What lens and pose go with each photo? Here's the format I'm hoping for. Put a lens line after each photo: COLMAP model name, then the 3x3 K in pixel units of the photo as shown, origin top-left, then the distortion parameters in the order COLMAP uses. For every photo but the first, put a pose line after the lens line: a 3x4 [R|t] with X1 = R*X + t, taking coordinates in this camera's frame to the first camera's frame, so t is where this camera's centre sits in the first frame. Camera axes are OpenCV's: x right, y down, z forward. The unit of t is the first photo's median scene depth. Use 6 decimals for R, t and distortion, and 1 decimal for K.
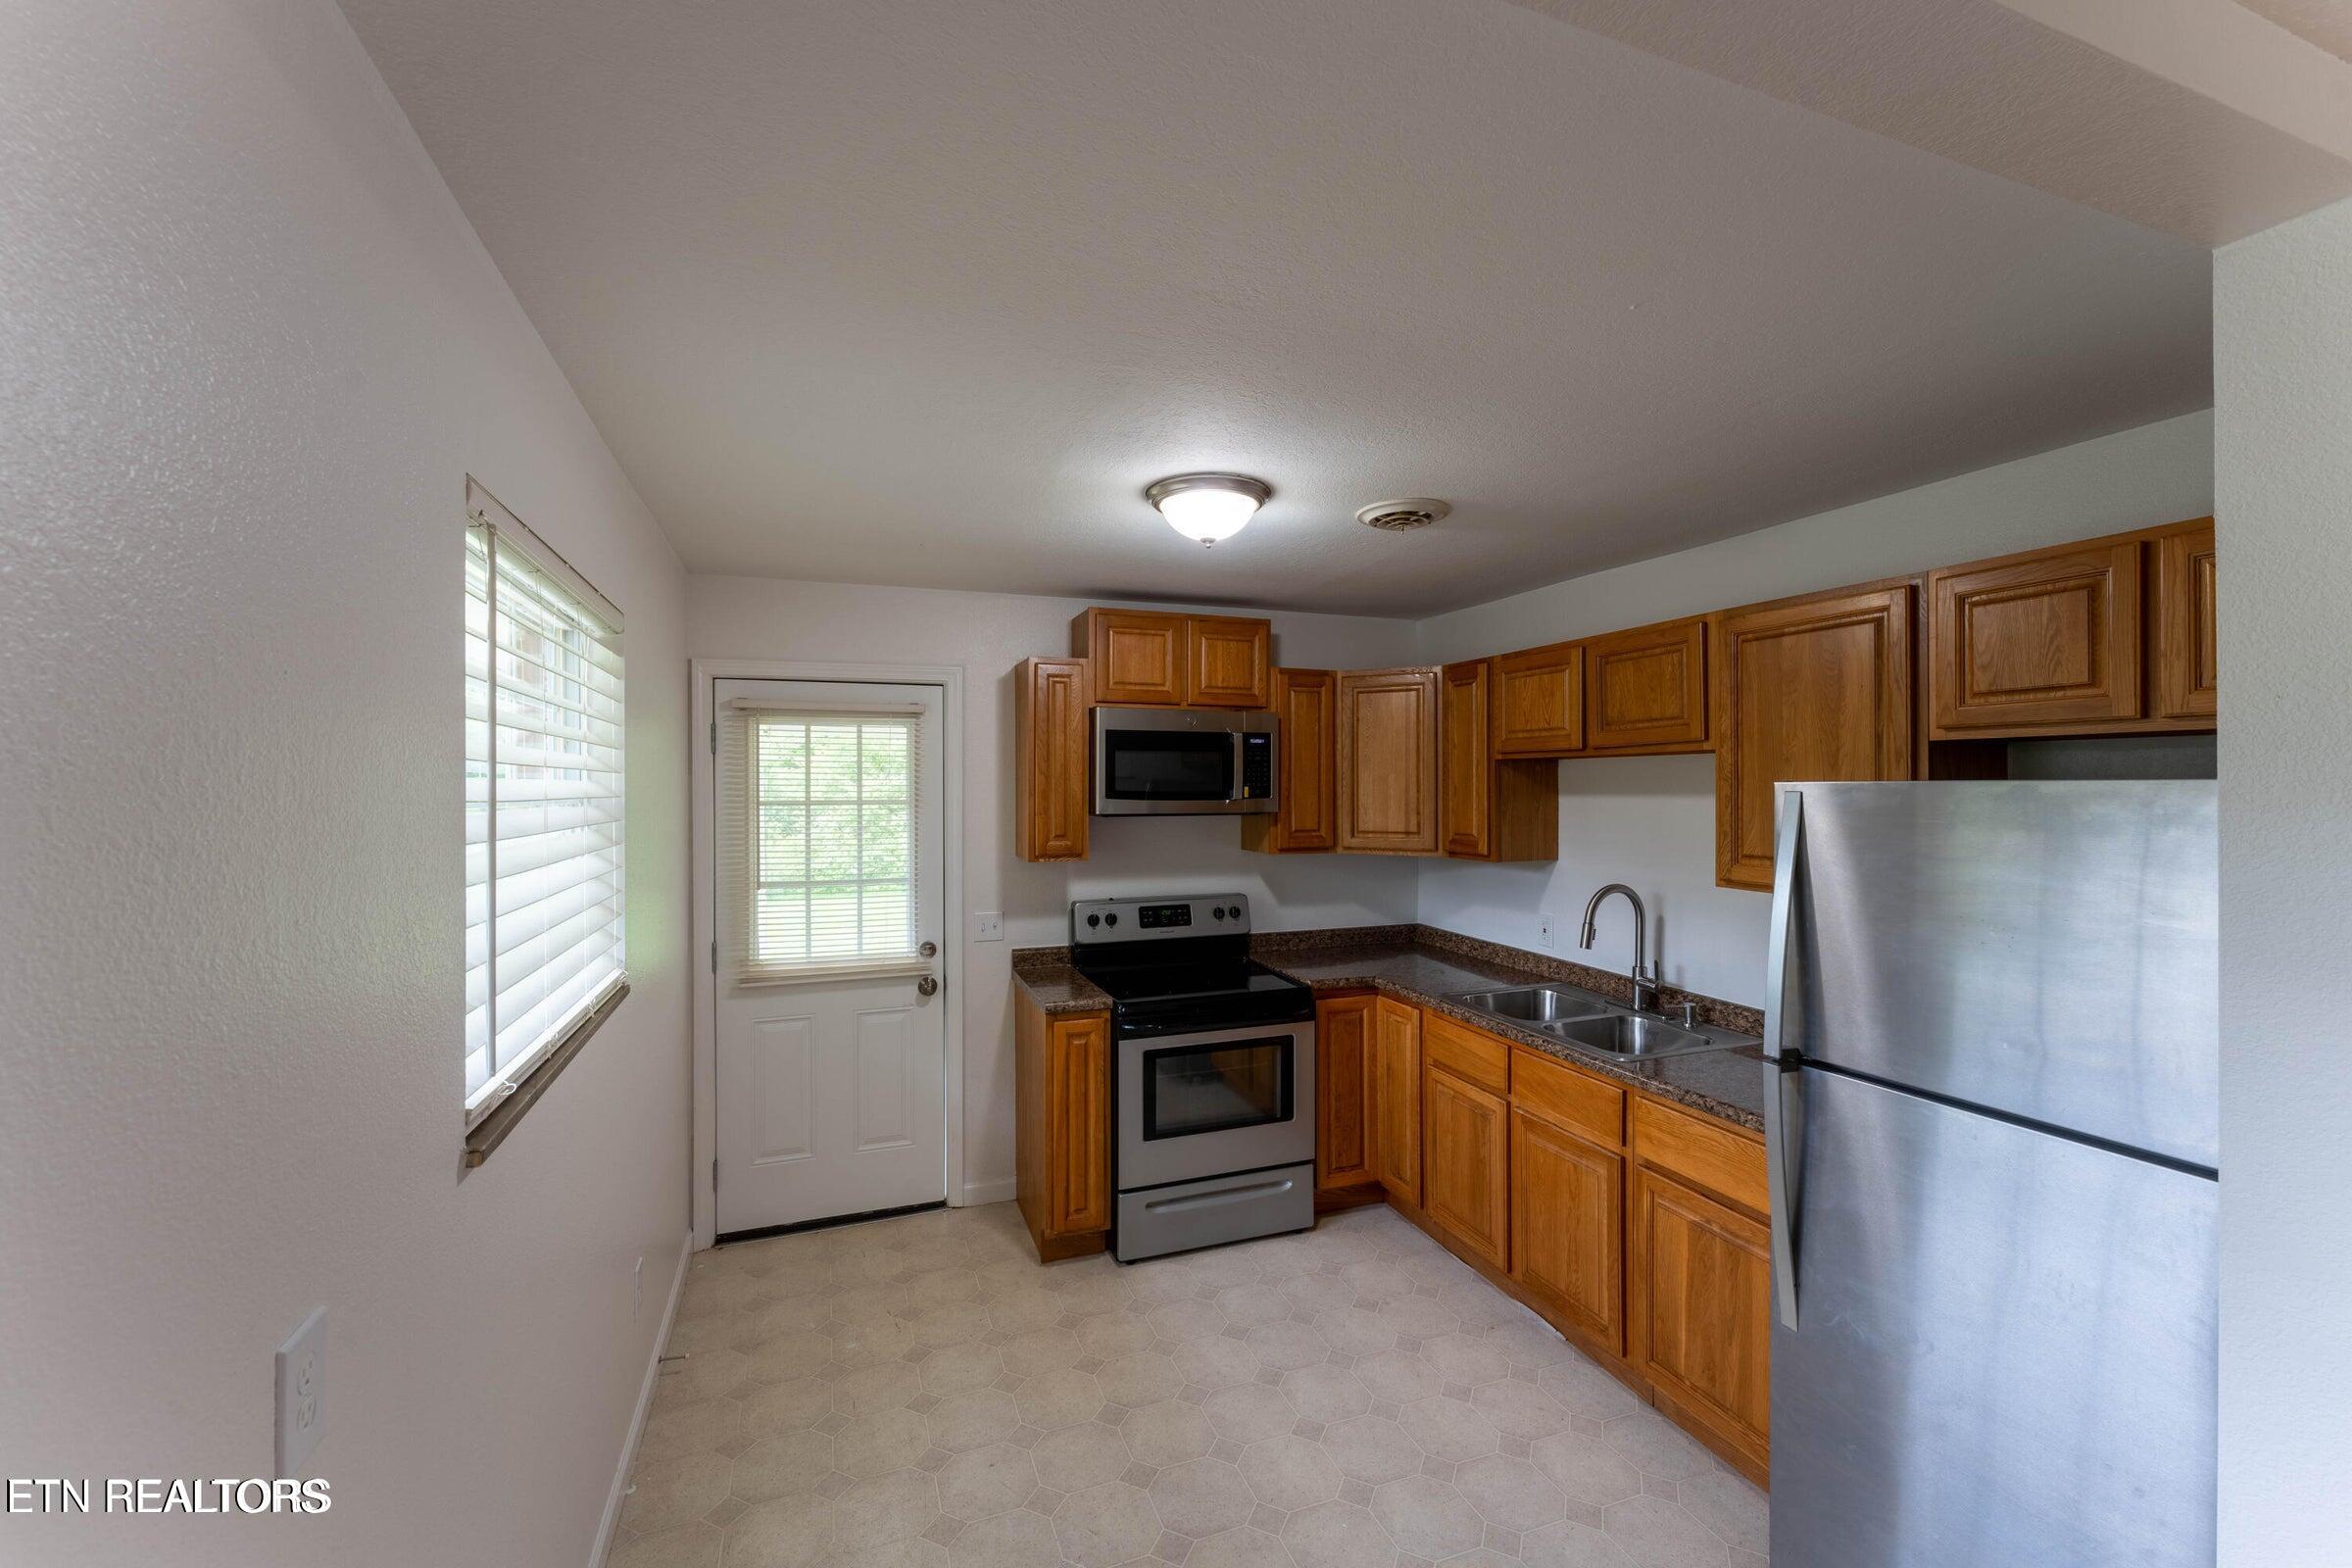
lens RADIAL K [[935.9, 0, 1176.0], [0, 935.9, 784.0], [0, 0, 1]] dist [-0.002999, -0.000062]
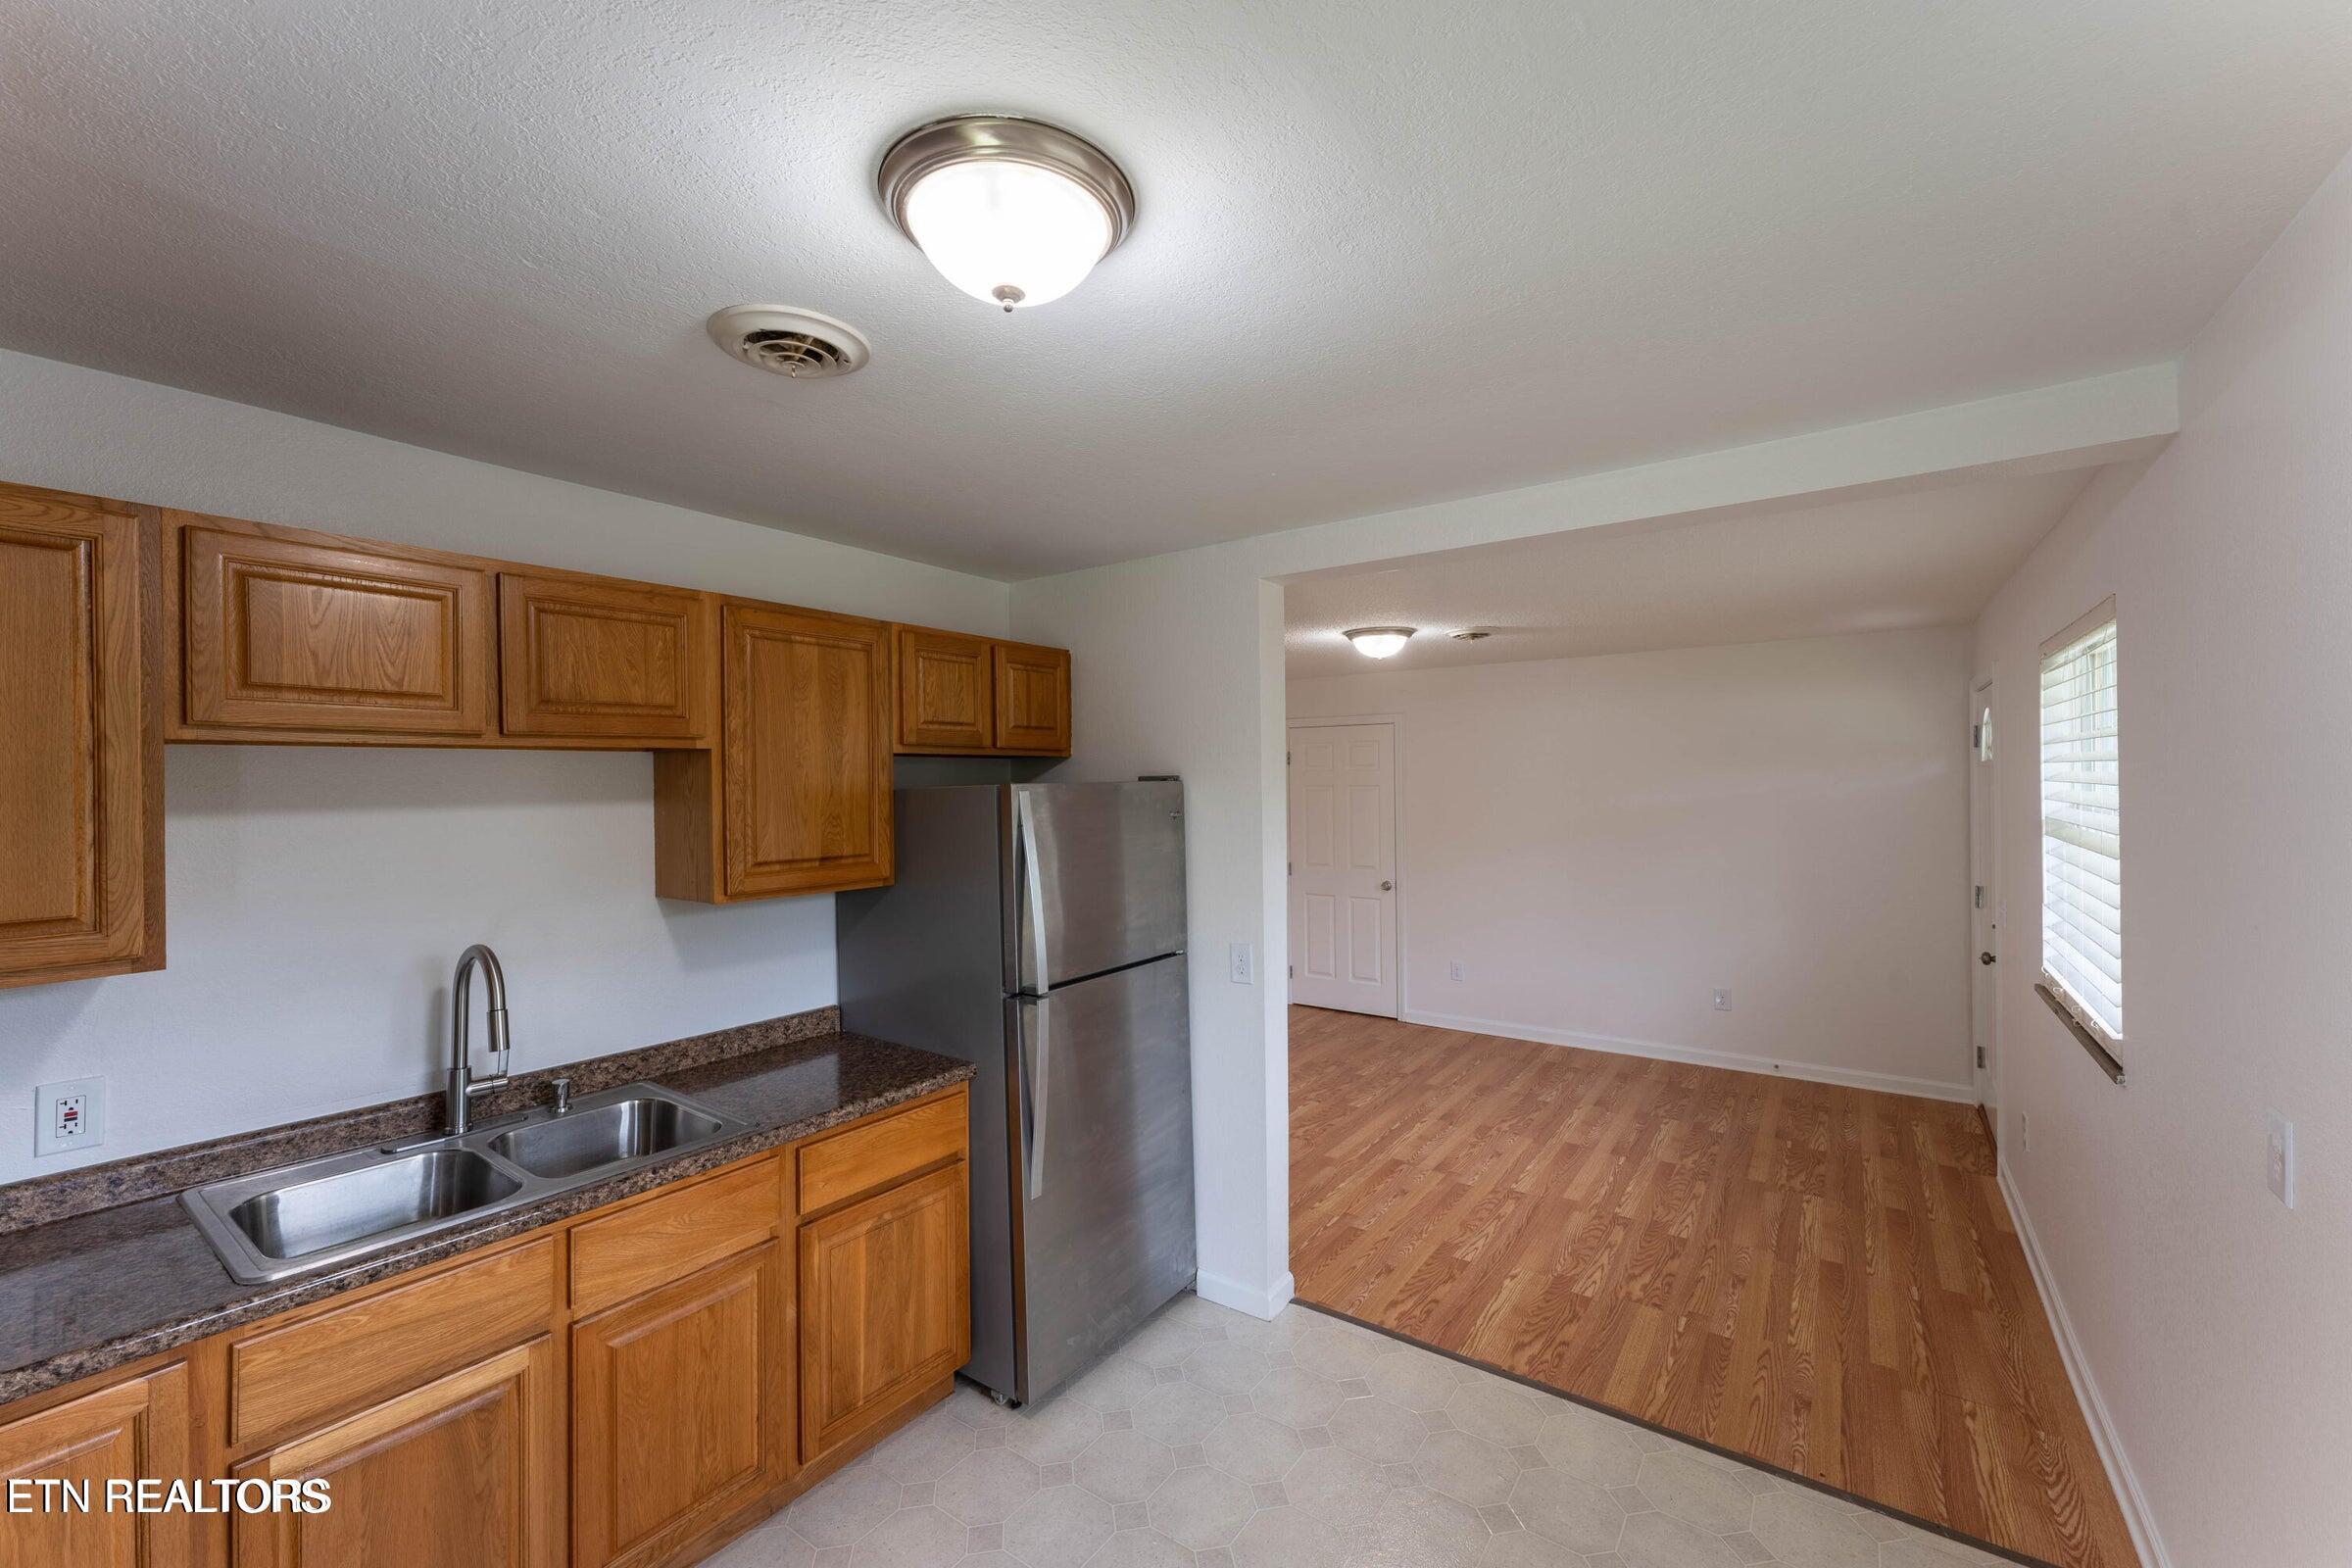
lens RADIAL K [[935.9, 0, 1176.0], [0, 935.9, 784.0], [0, 0, 1]] dist [-0.002999, -0.000062]
pose [[-0.555742, 0.005473, 0.831337, -0.300121], [0.010293, 0.999947, 0.000298, 0.000147], [-0.831291, 0.008723, -0.555769, 0.848855]]
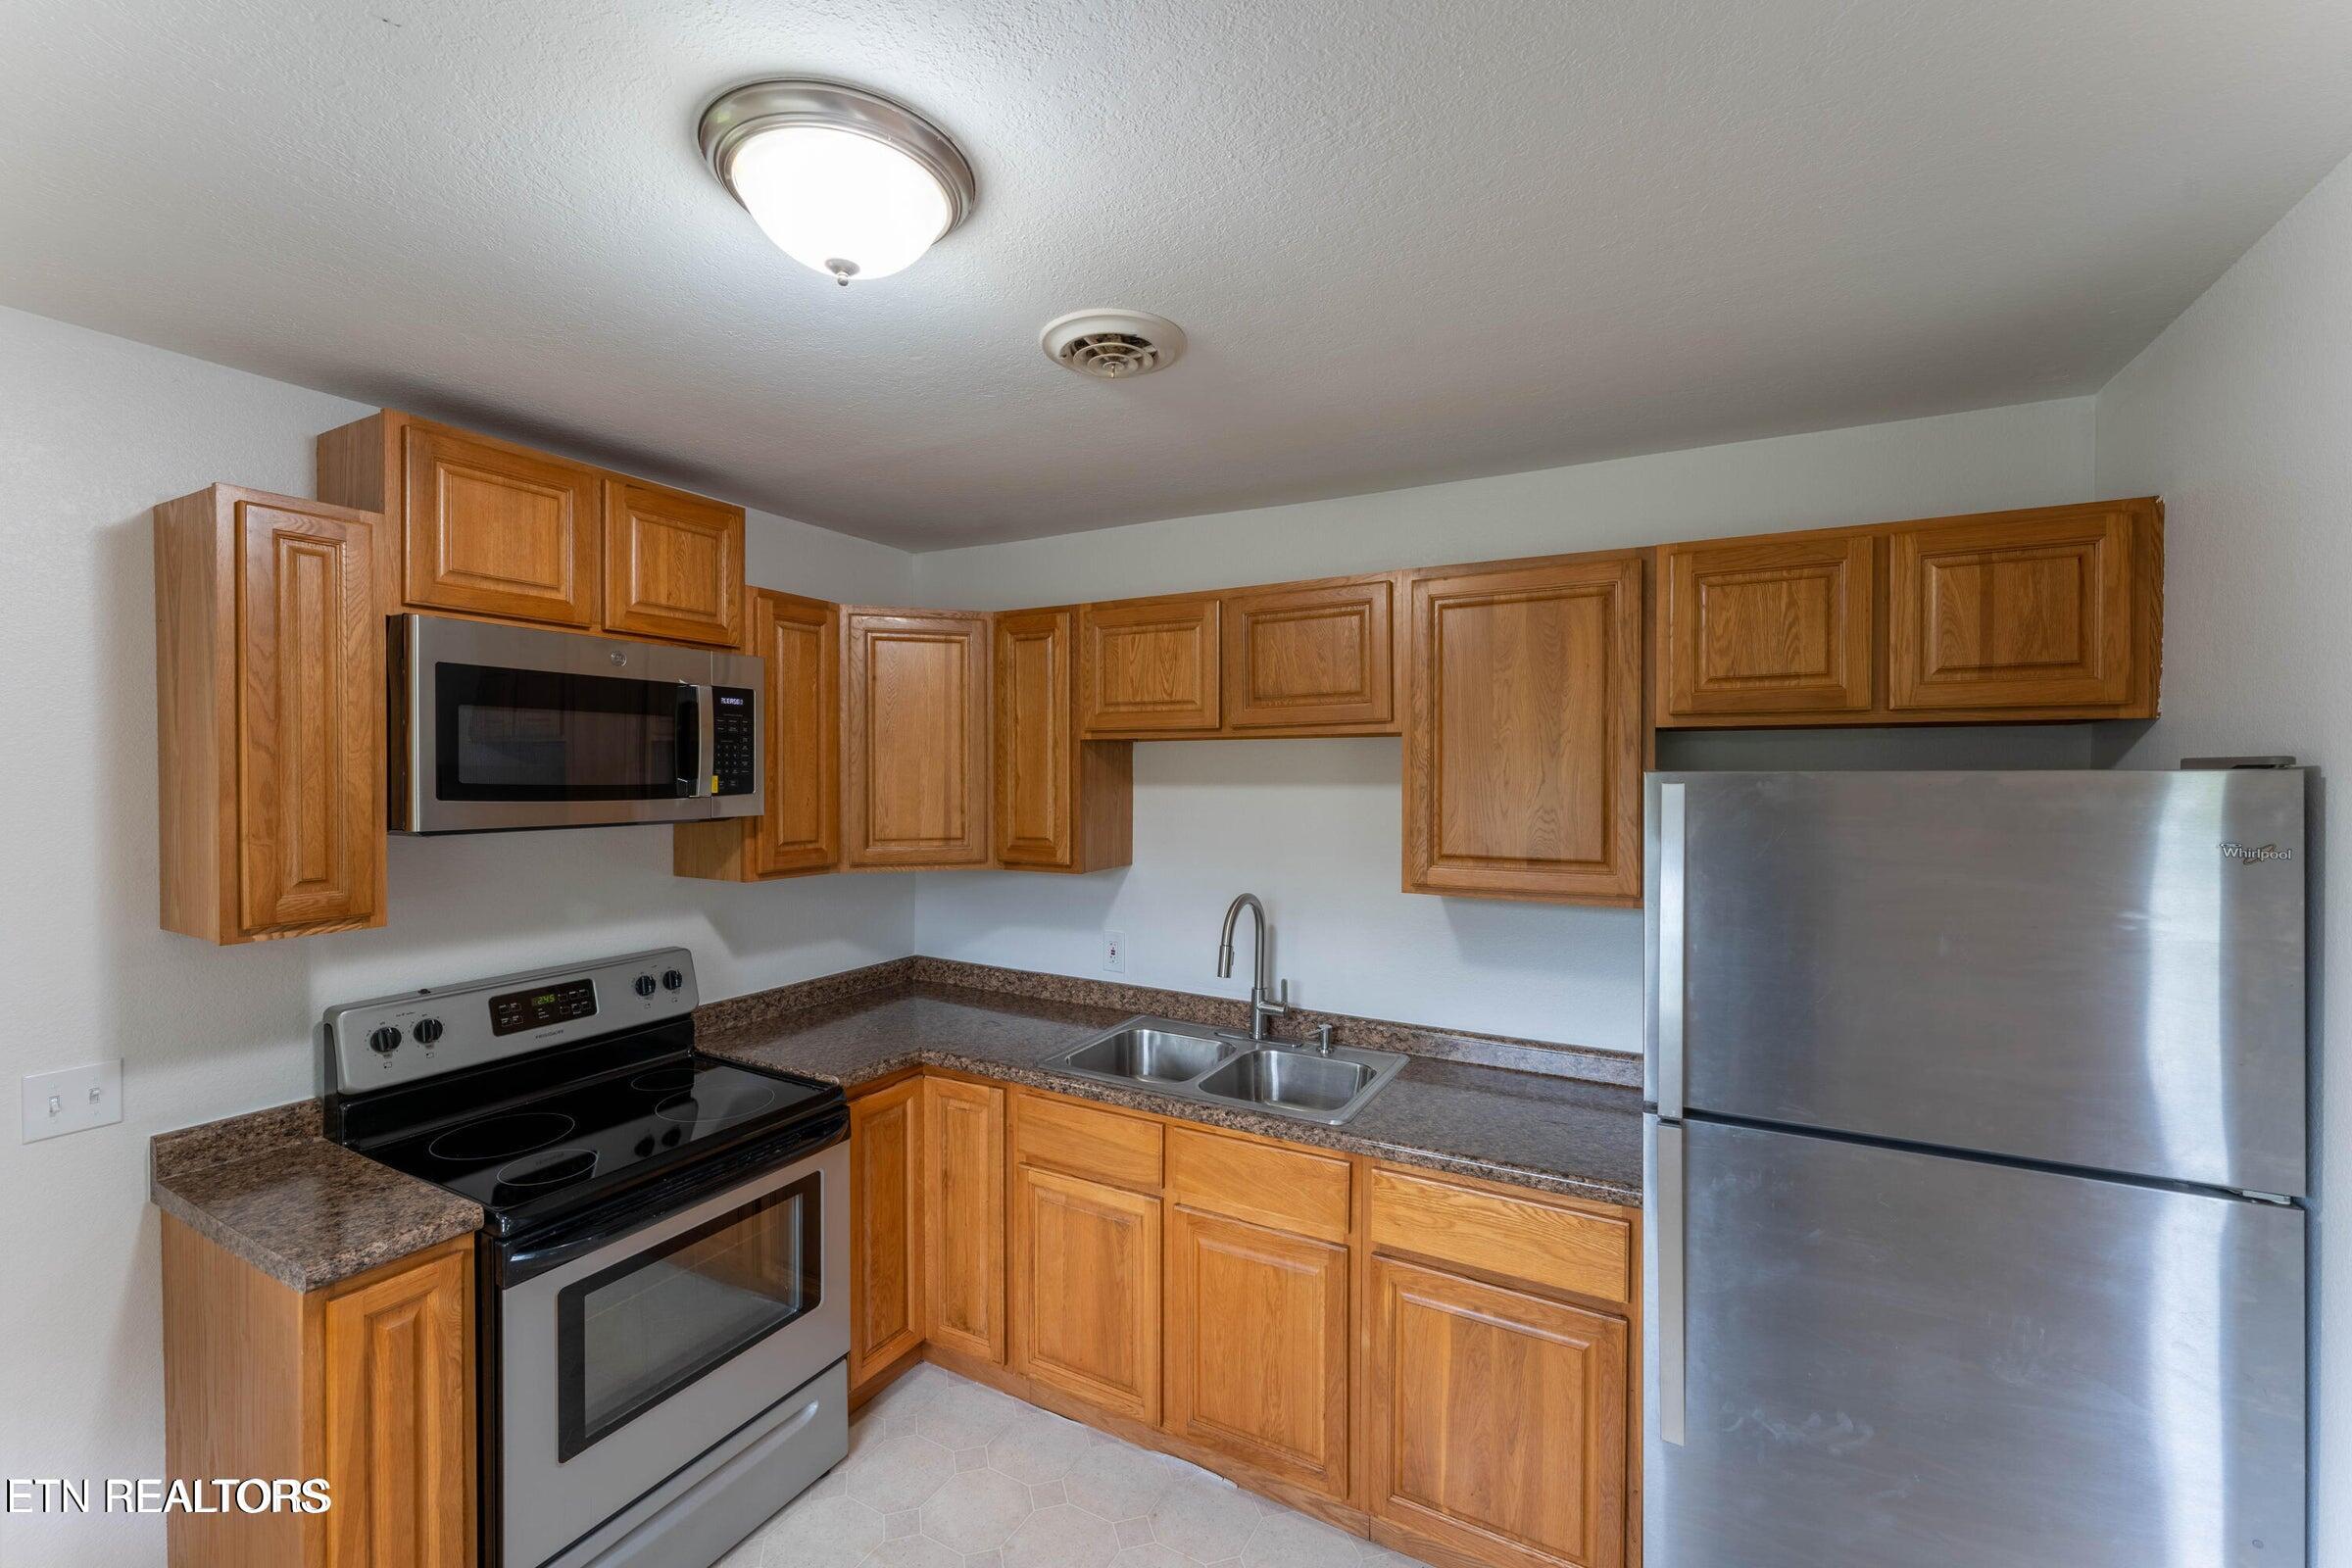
lens RADIAL K [[953.3, 0, 1176.0], [0, 953.3, 784.0], [0, 0, 1]] dist [-0.000521, 0.000082]
pose [[0.753009, -0.007558, 0.657966, -0.113682], [-0.002421, 0.999895, 0.014257, -0.001274], [-0.658005, -0.012329, 0.752912, 0.362067]]
